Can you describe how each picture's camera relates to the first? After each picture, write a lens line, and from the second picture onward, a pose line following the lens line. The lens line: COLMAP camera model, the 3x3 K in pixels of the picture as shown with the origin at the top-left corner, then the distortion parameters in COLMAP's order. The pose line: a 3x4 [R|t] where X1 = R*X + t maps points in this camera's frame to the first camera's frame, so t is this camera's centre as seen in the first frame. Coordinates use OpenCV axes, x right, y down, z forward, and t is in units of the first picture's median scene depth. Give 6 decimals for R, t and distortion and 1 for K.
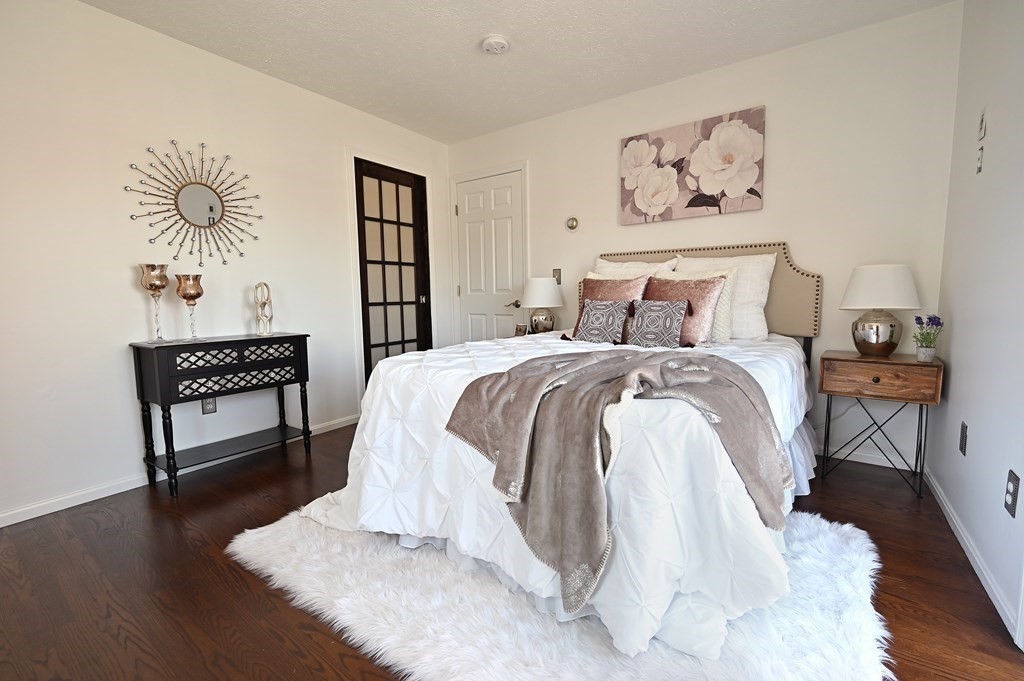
lens RADIAL K [[449.4, 0, 512.6], [0, 449.4, 338.0], [0, 0, 1]] dist [0.000796, -0.000005]
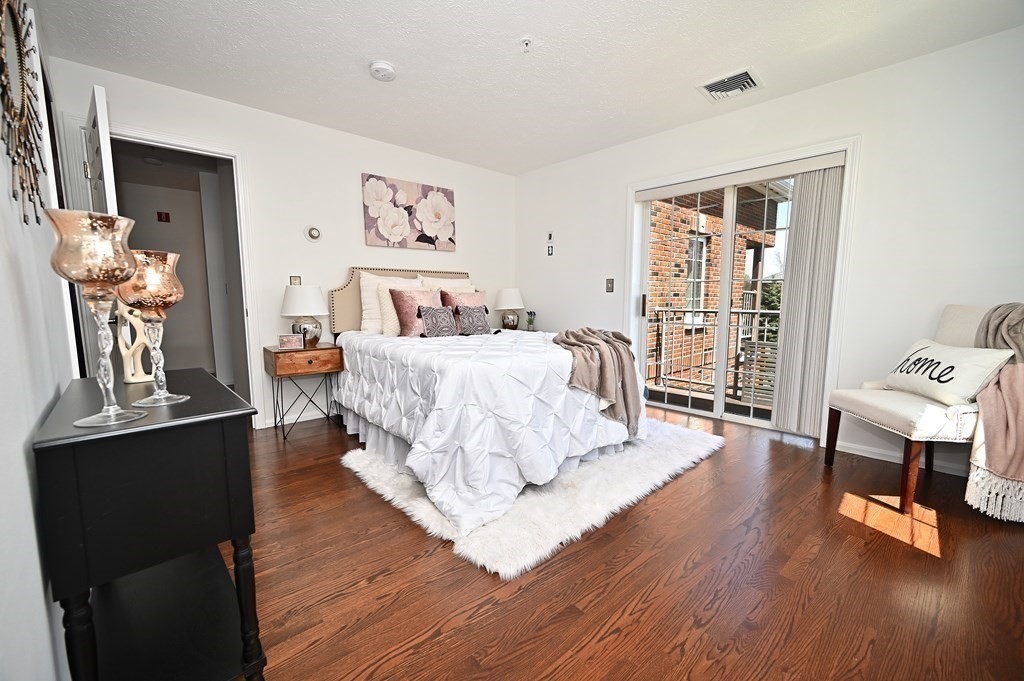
lens RADIAL K [[406.6, 0, 511.8], [0, 406.6, 343.2], [0, 0, 1]] dist [0.003713, 0.000854]
pose [[0.228794, -0.101986, 0.968118, -0.832754], [0.089336, 0.992500, 0.083442, -0.048047], [-0.969367, 0.067396, 0.236189, 0.416771]]
